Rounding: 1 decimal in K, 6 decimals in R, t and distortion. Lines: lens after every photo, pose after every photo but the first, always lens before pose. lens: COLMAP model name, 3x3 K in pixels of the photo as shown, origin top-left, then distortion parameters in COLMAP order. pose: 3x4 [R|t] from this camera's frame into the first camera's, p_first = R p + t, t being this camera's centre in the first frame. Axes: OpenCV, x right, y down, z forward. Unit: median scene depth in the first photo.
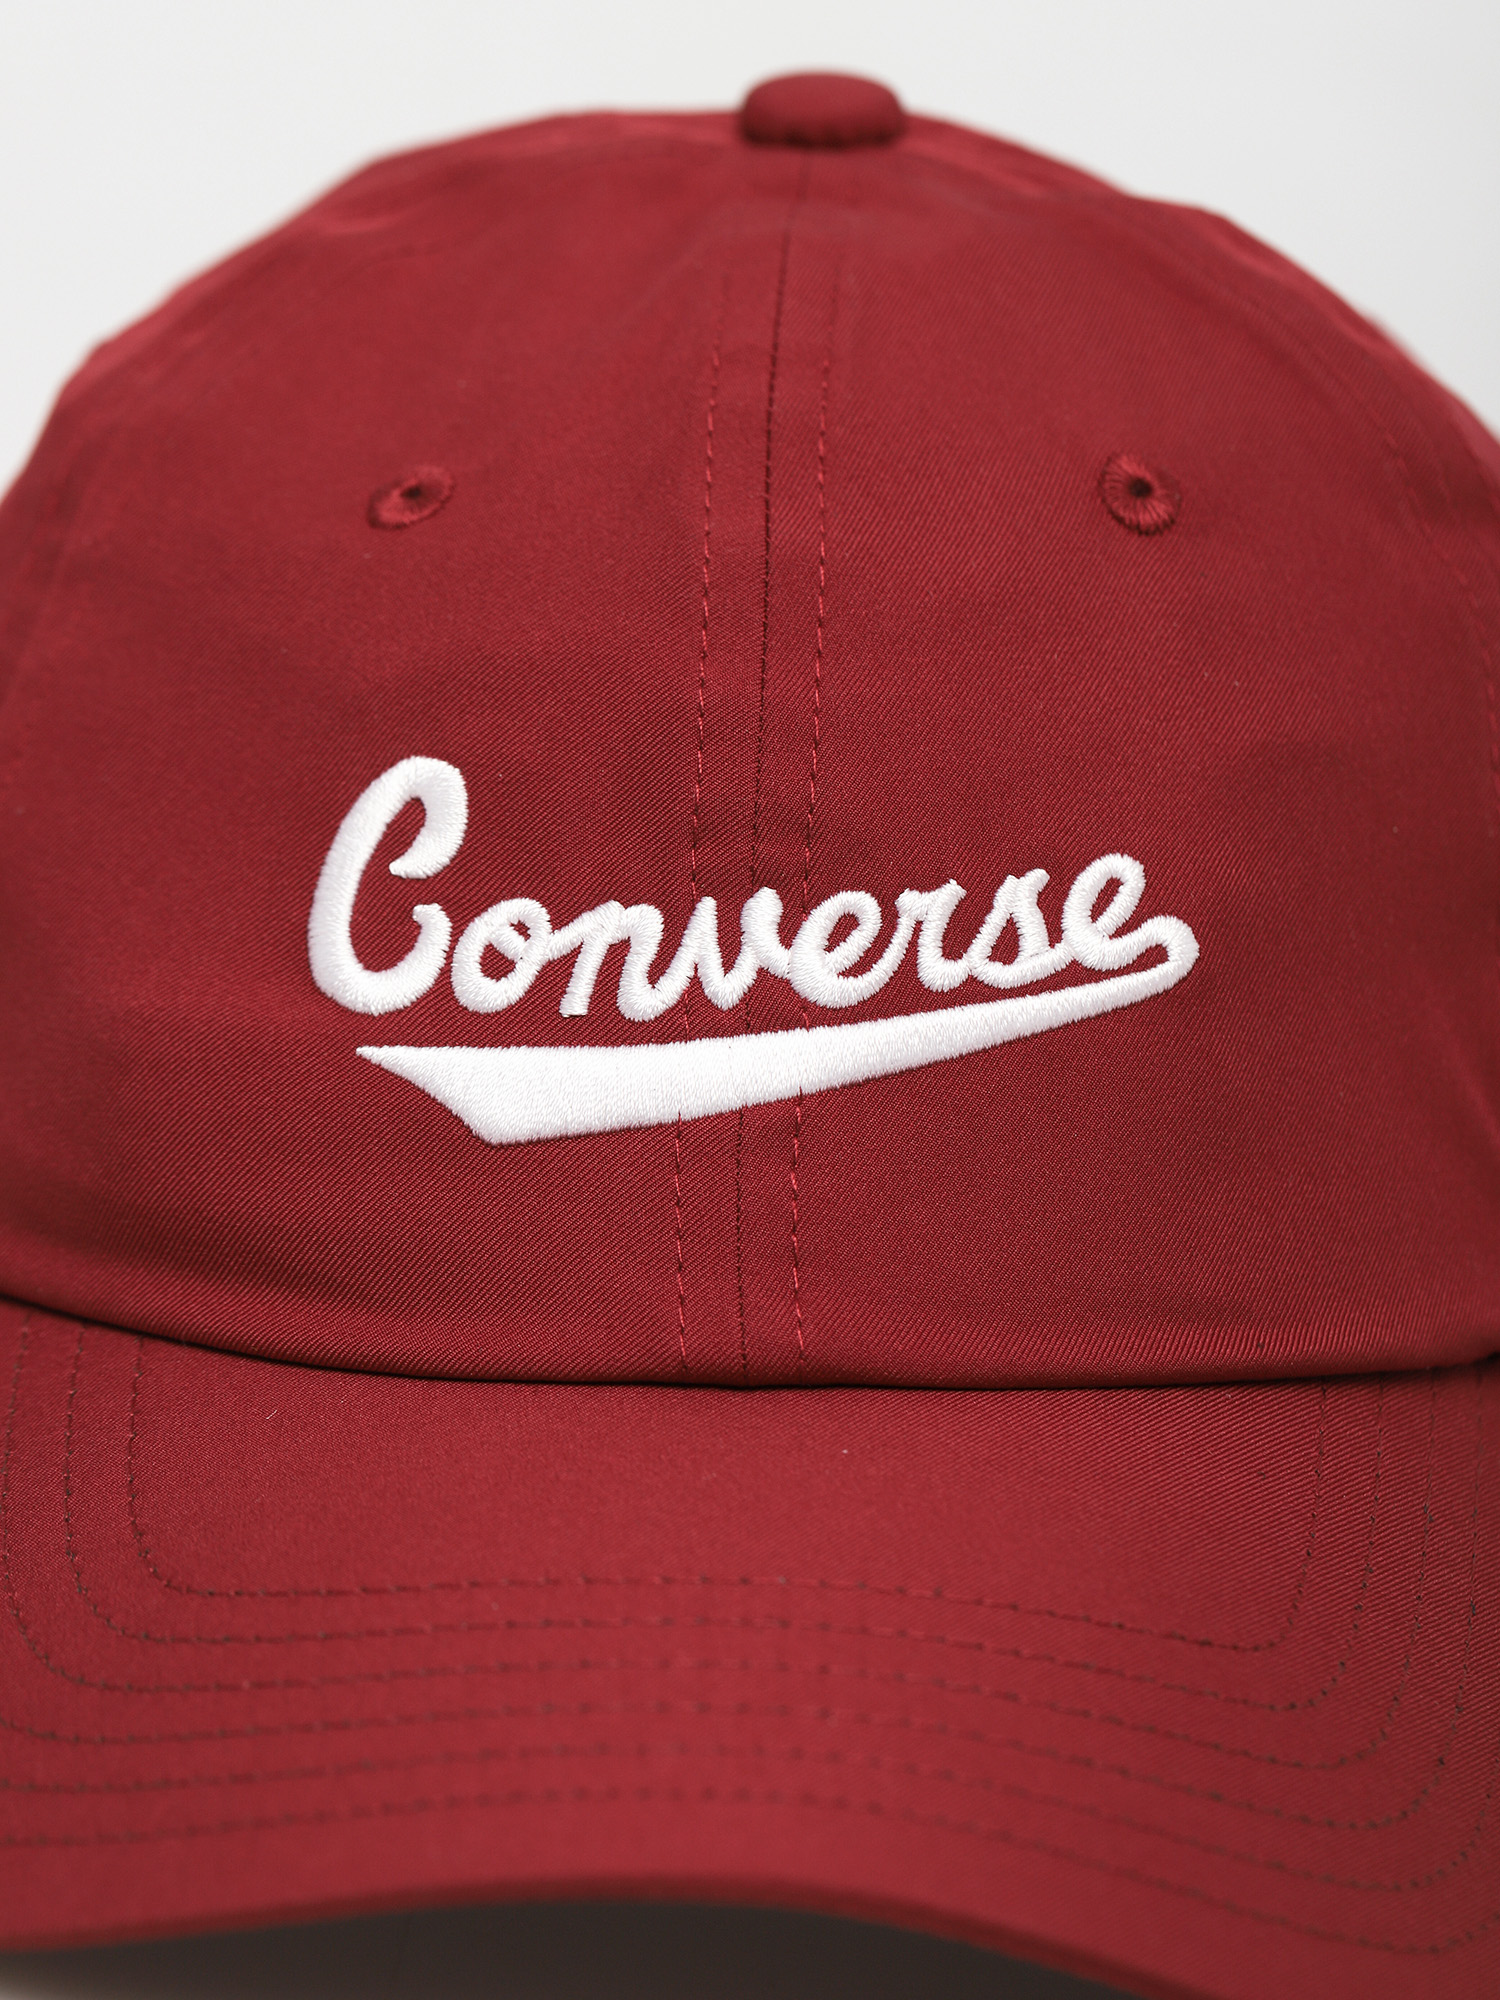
lens RADIAL K [[6235.0, 0, 750.0], [0, 6235.0, 1000.0], [0, 0, 1]] dist [0.233598, 1.933550]
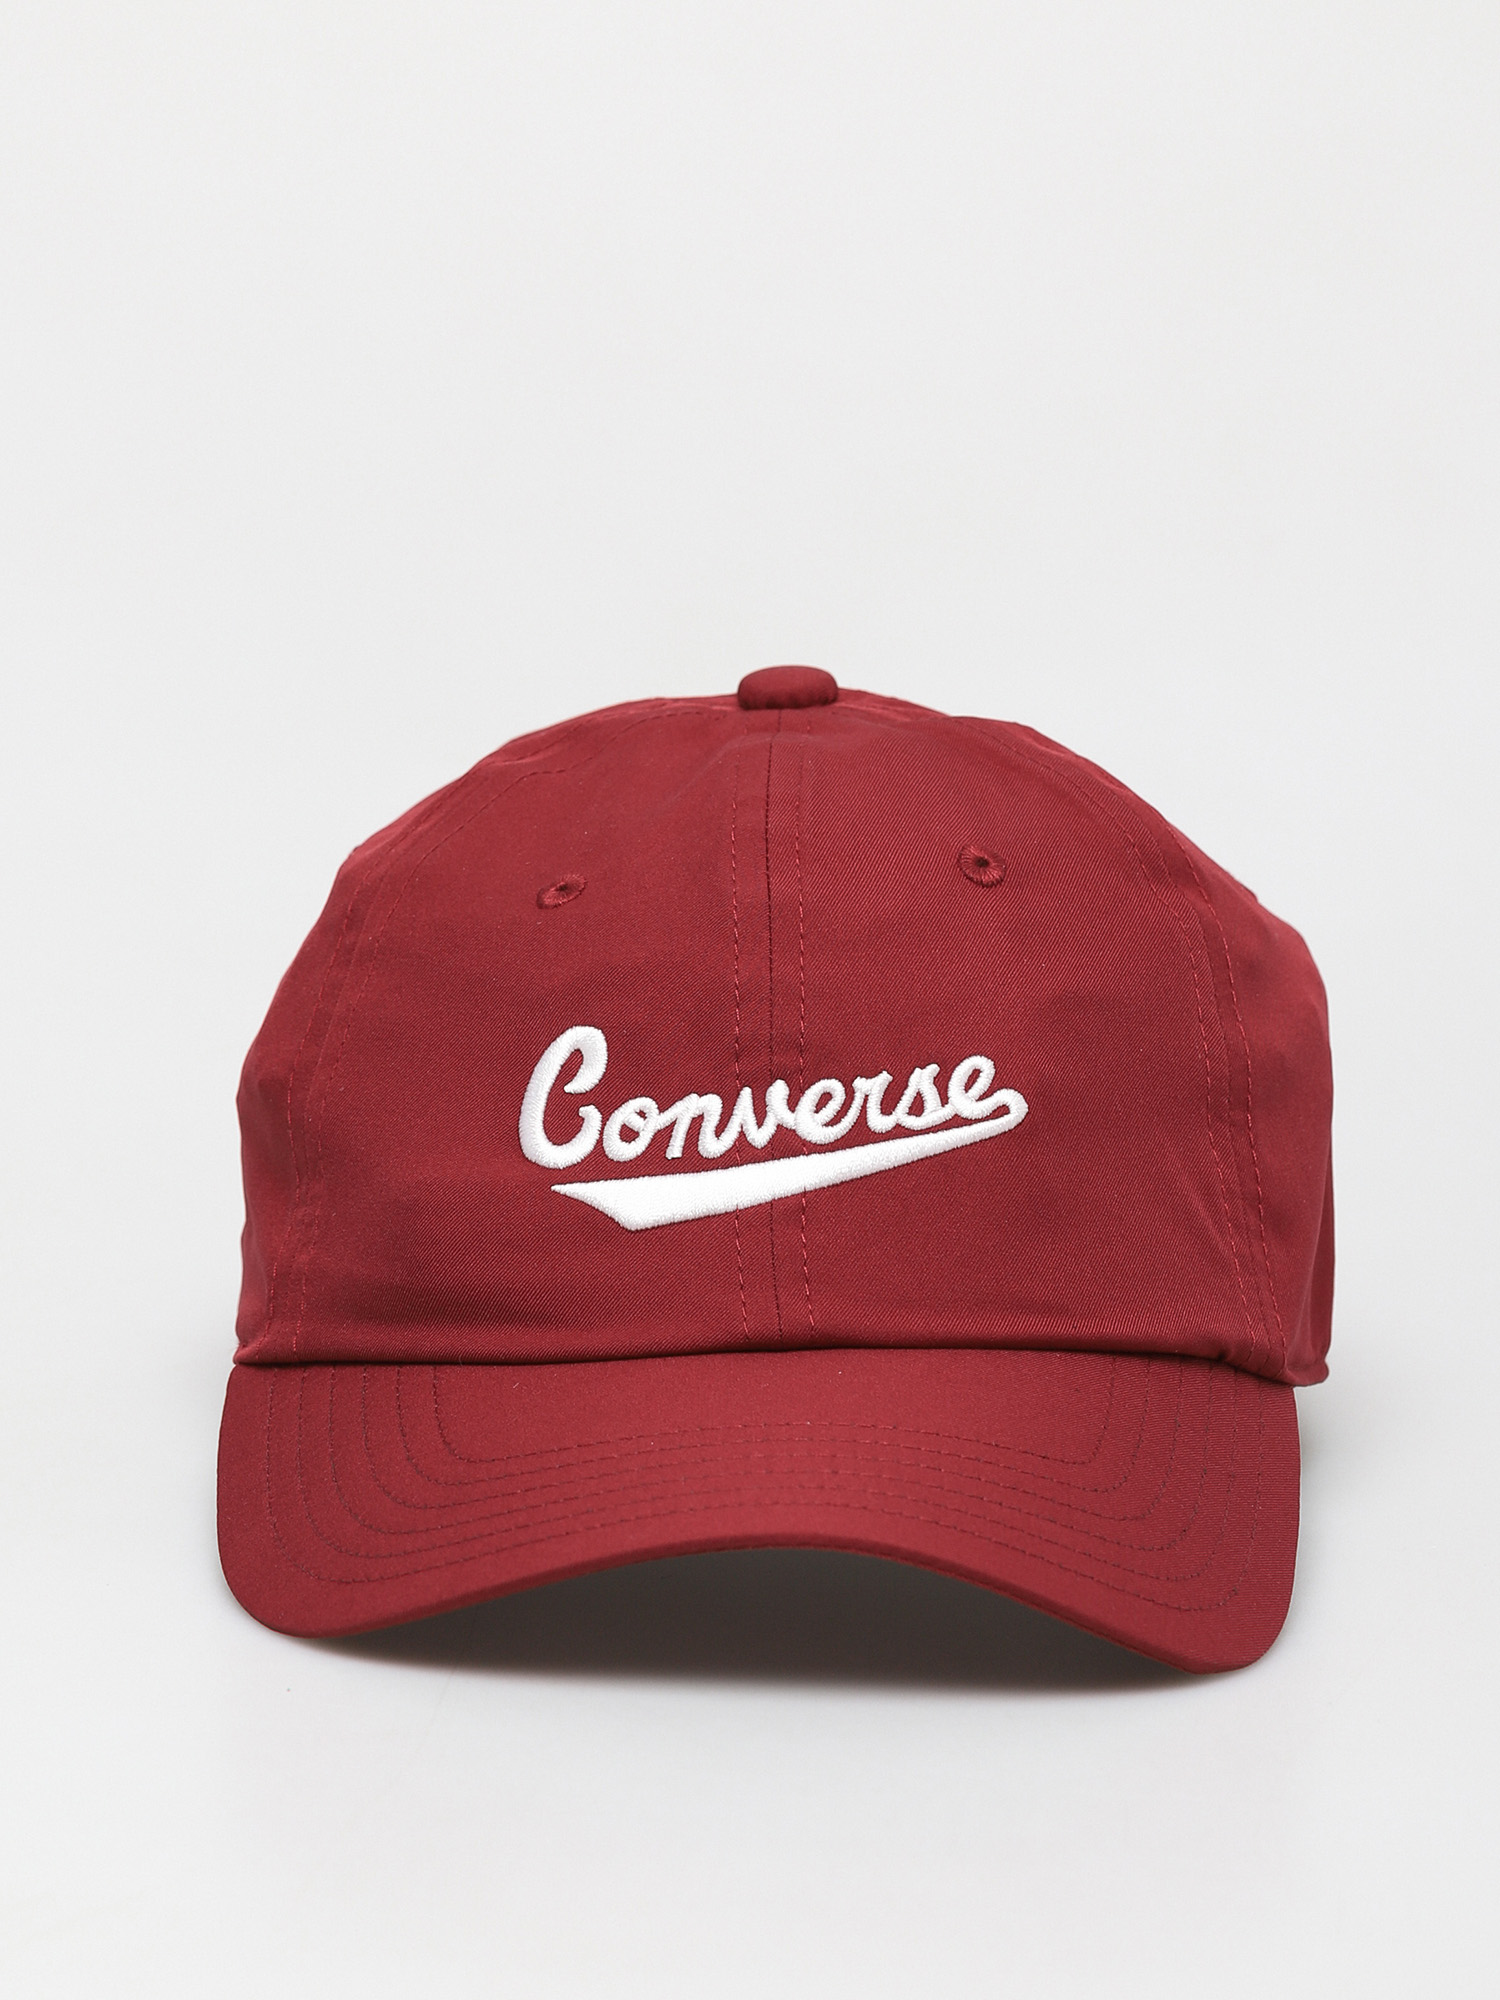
lens RADIAL K [[6235.0, 0, 750.0], [0, 6235.0, 1000.0], [0, 0, 1]] dist [0.233598, 1.933550]
pose [[0.998576, -0.053198, 0.004046, -0.011547], [0.053251, 0.989185, -0.136662, 0.199653], [0.003268, 0.136683, 0.990609, -0.750014]]
